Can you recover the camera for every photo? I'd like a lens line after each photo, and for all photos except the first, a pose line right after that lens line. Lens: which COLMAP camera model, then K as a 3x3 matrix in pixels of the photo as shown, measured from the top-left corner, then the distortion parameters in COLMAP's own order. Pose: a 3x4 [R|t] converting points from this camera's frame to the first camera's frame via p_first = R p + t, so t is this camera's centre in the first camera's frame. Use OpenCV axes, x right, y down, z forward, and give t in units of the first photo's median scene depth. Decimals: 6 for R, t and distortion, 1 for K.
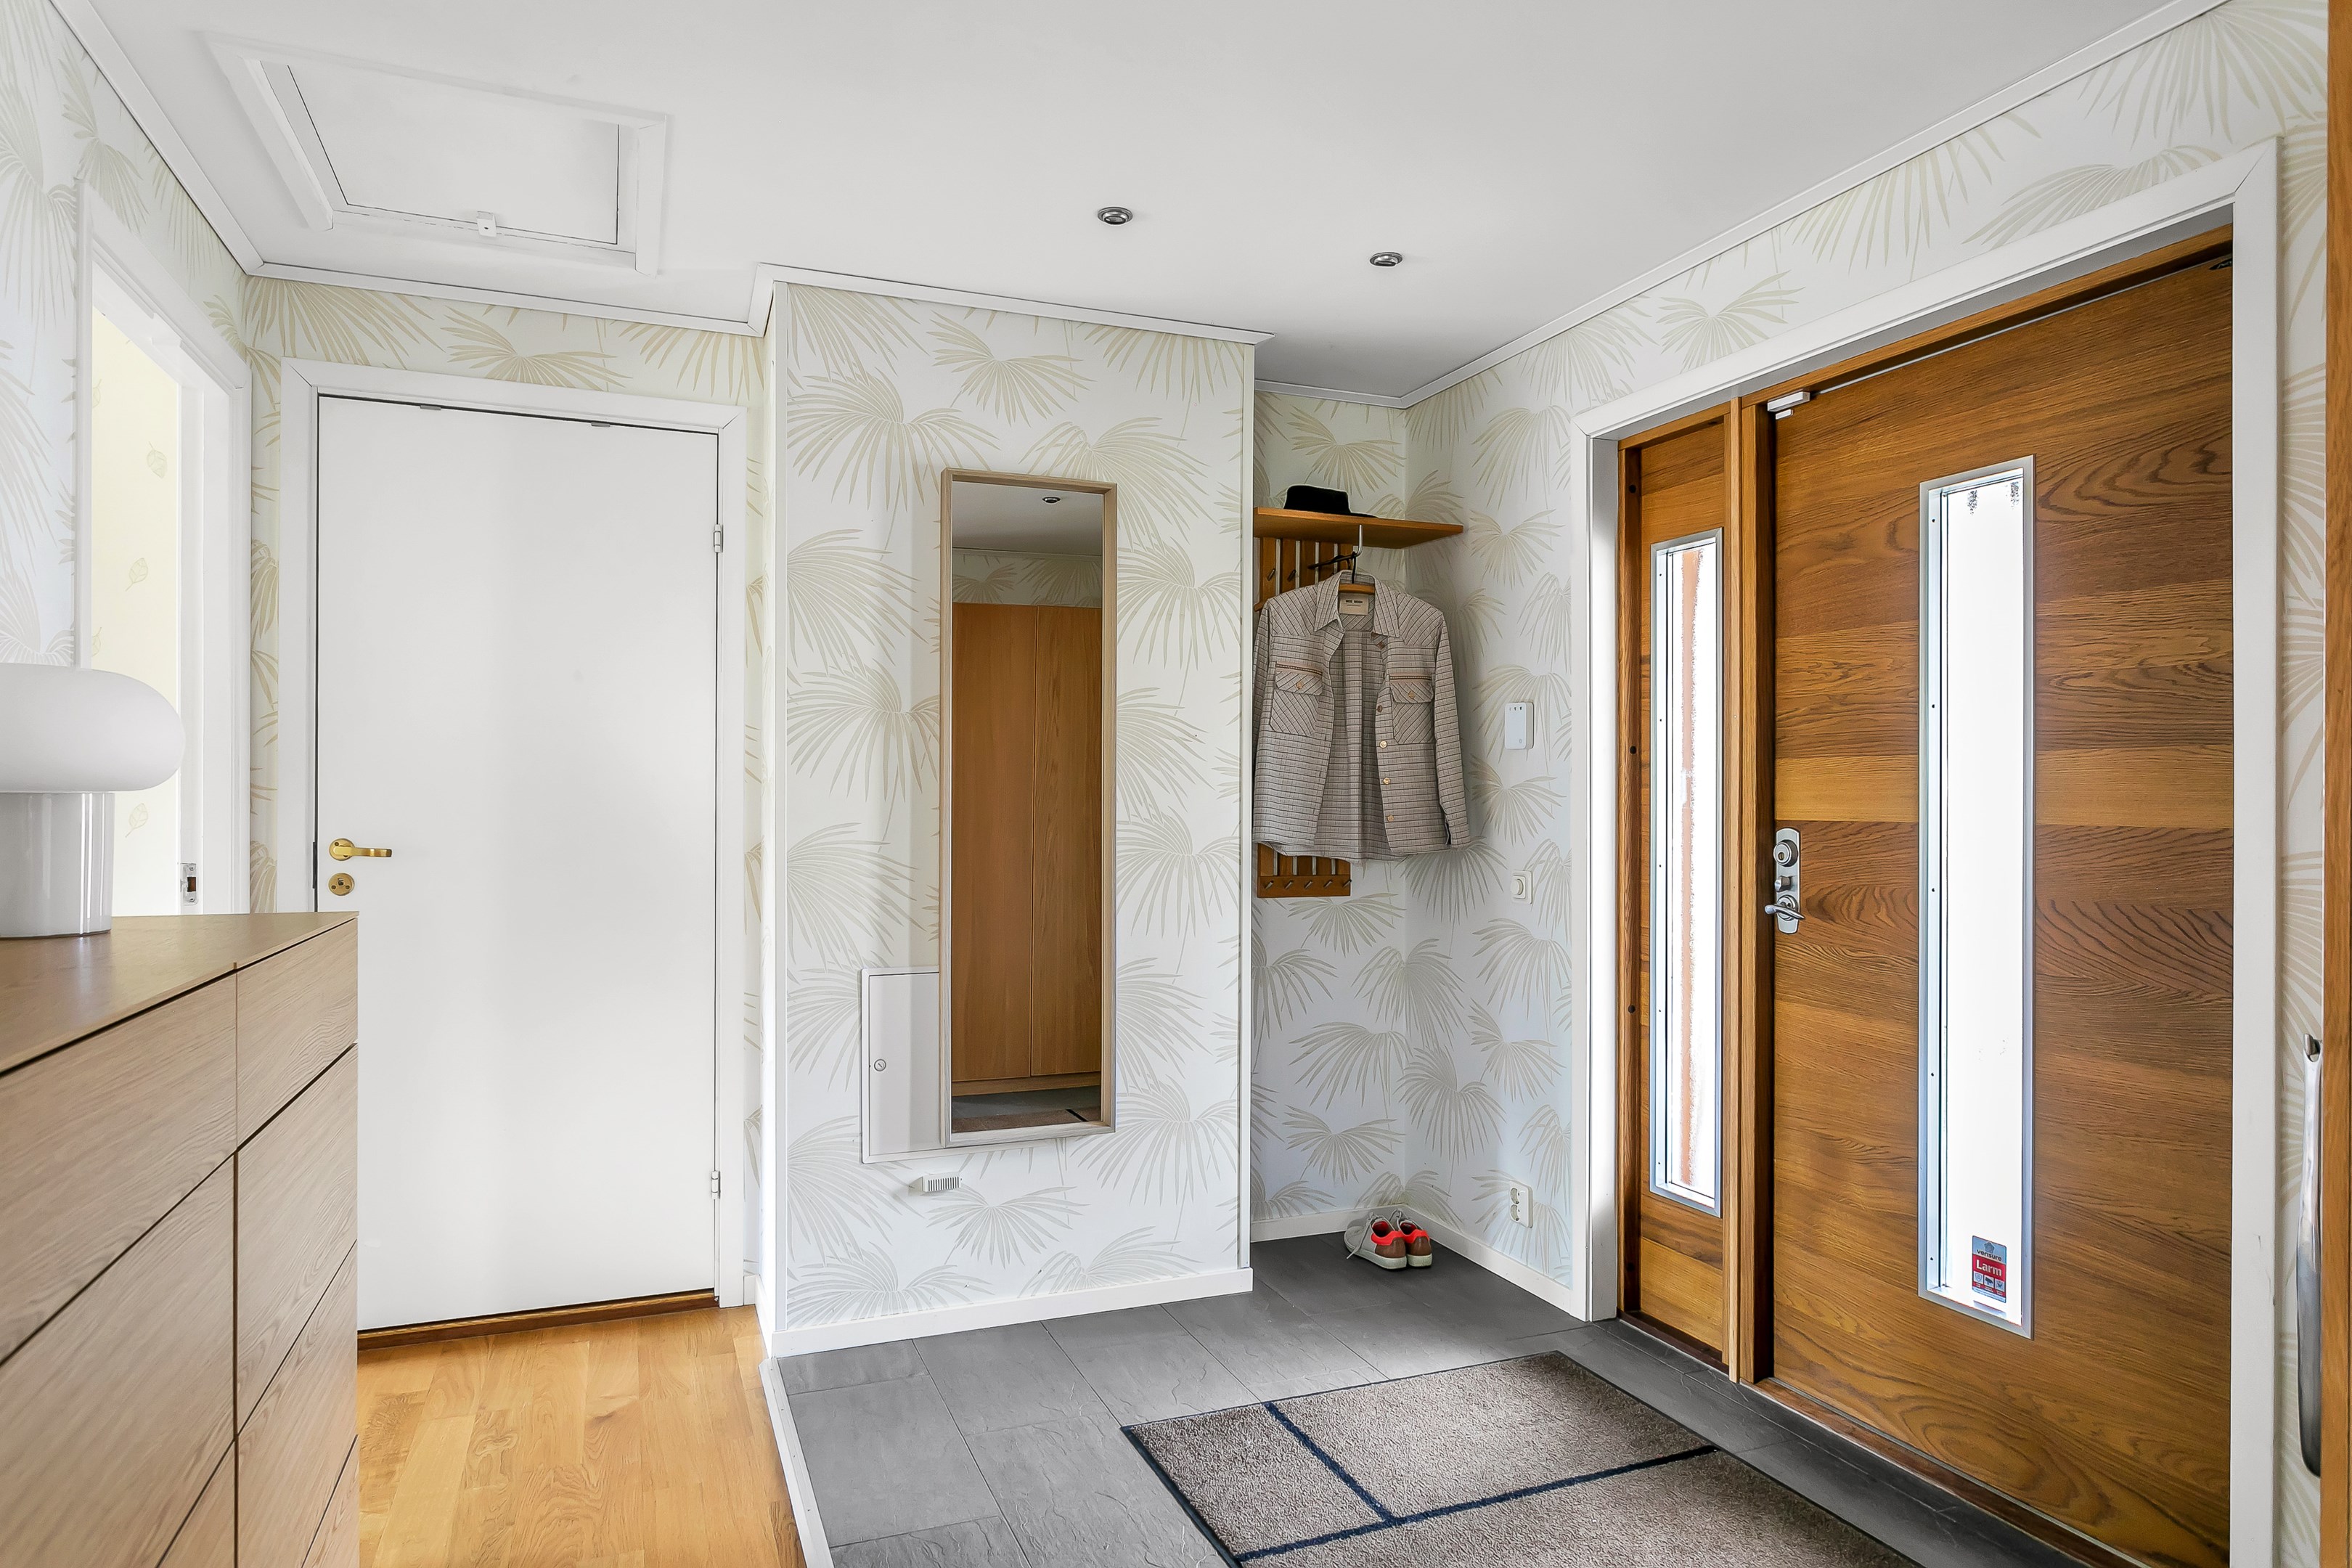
lens RADIAL K [[1384.9, 0, 1160.2], [0, 1384.9, 801.7], [0, 0, 1]] dist [0.004947, 0.001903]
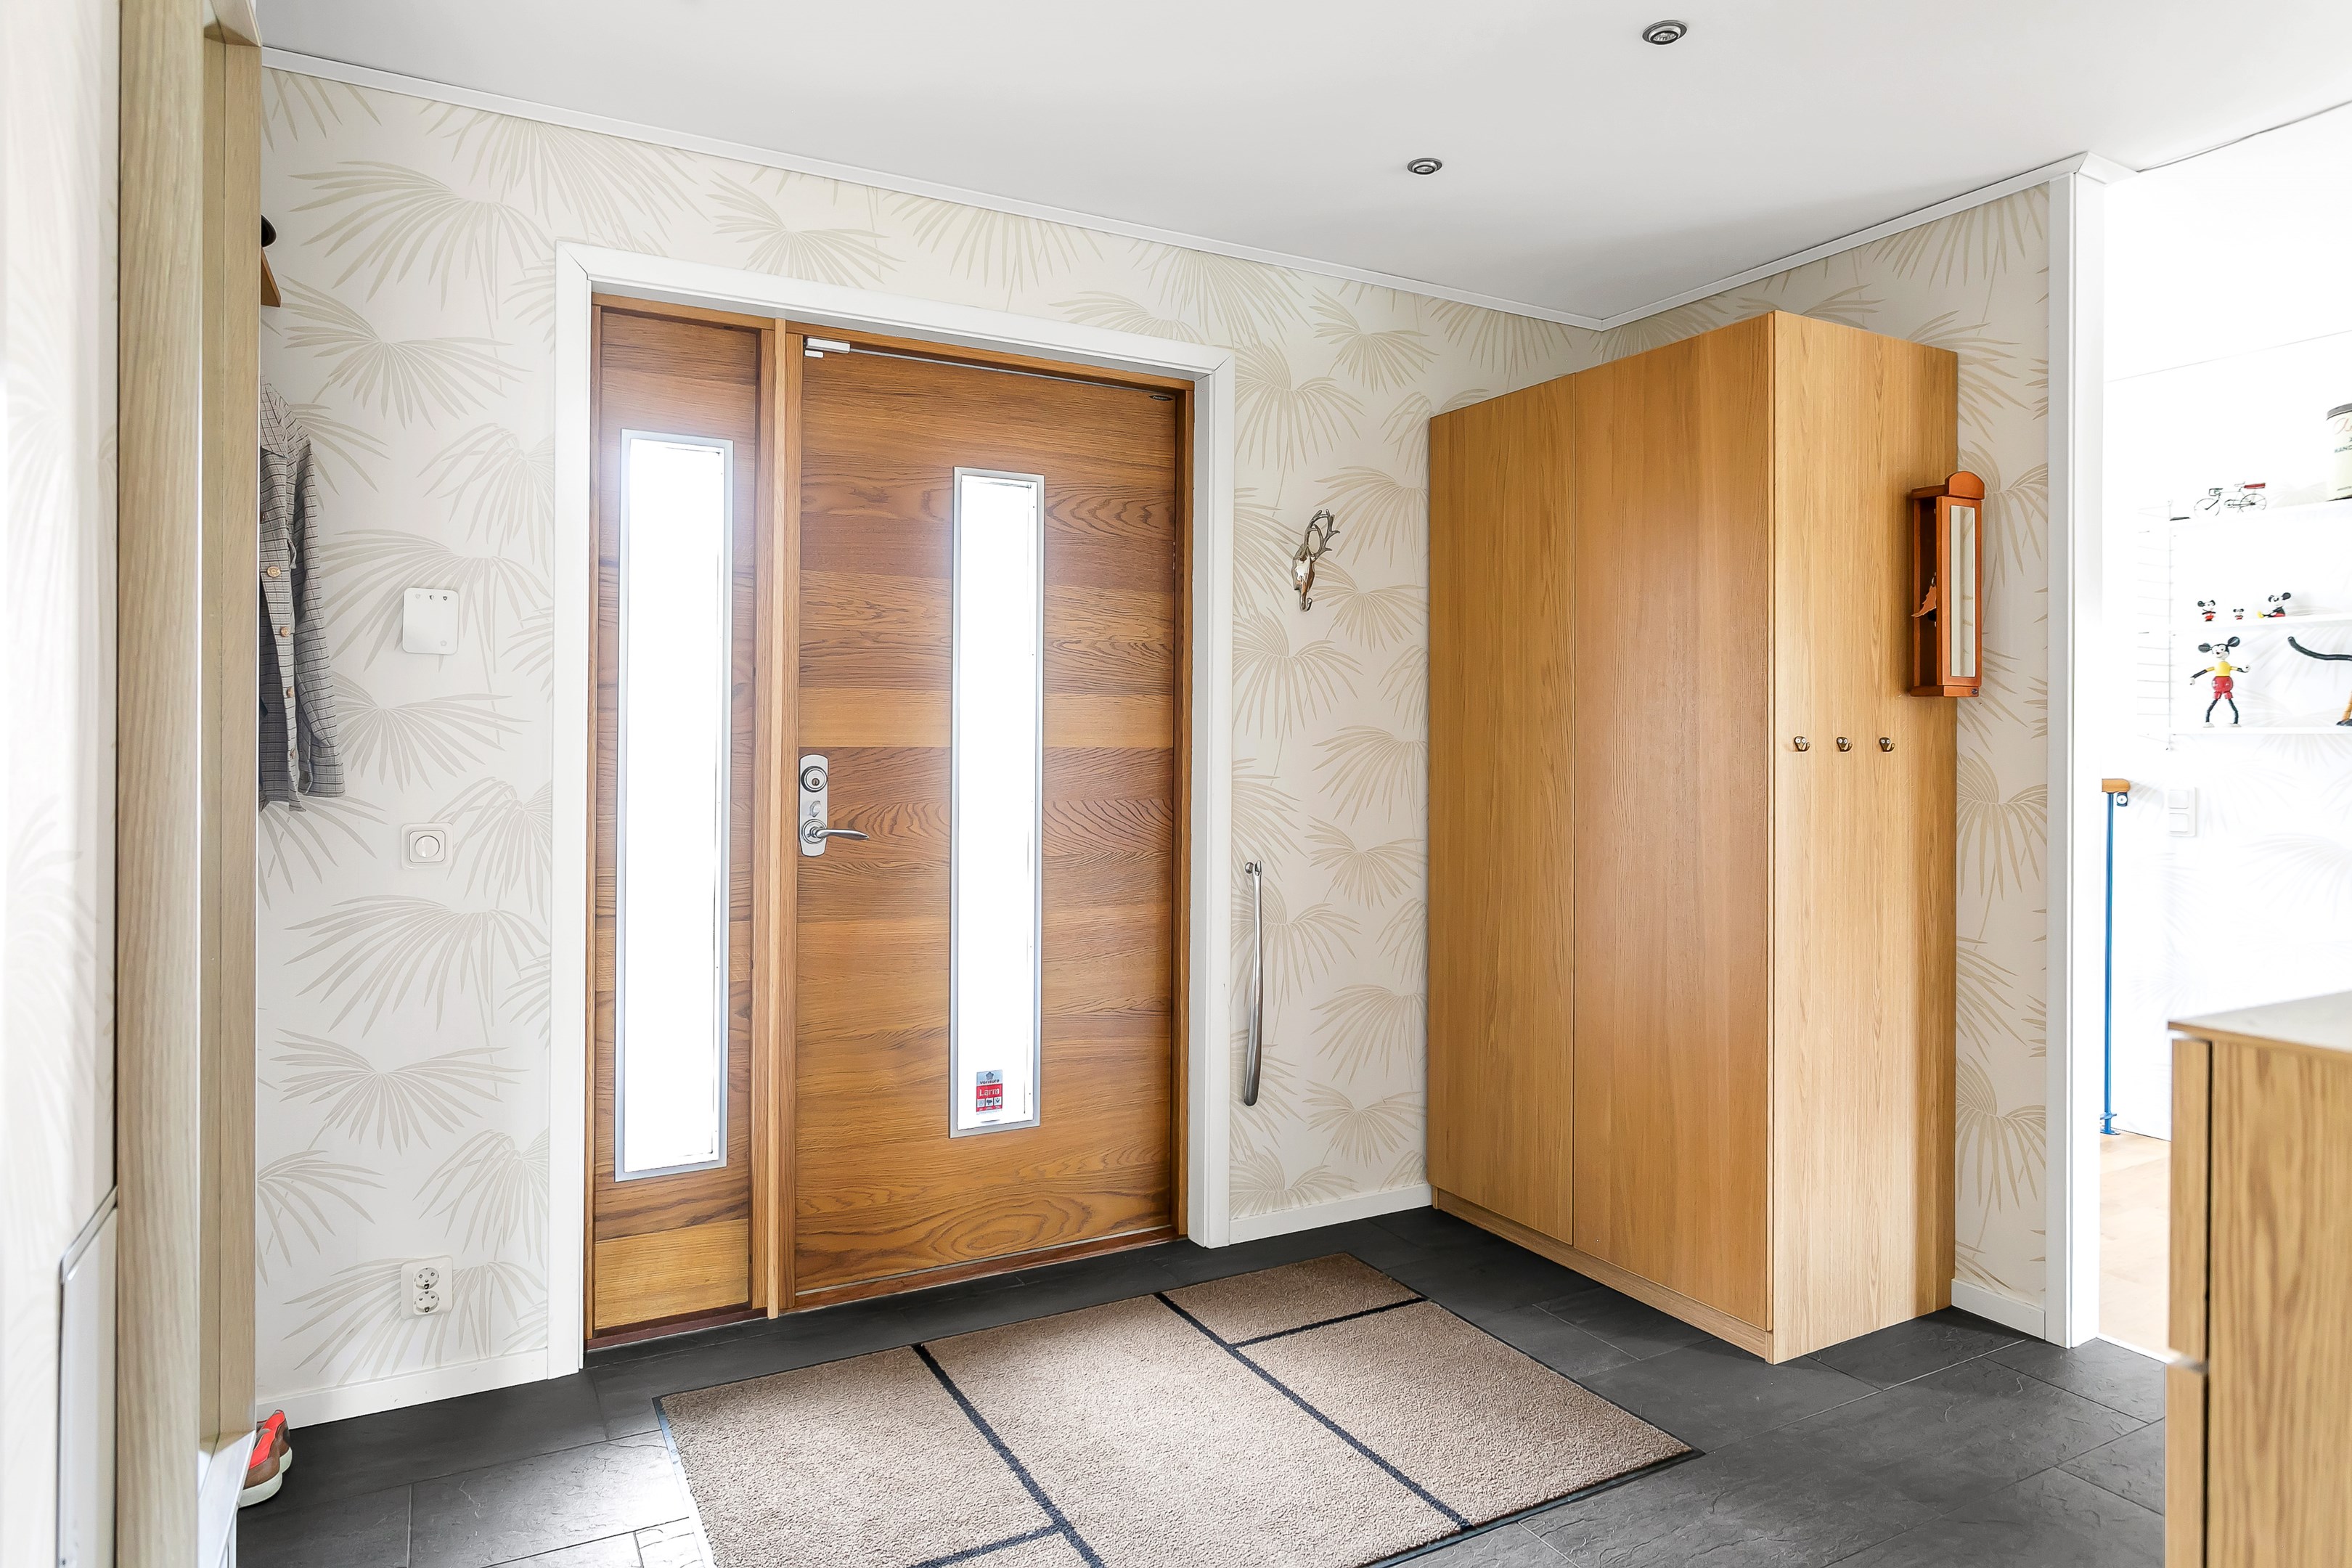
lens RADIAL K [[1421.0, 0, 1183.1], [0, 1421.0, 728.6], [0, 0, 1]] dist [0.006684, 0.001043]
pose [[-0.132007, -0.001808, 0.991247, -0.741627], [-0.007482, 0.999972, 0.000828, -0.003684], [-0.991221, -0.007307, -0.132017, 1.007820]]
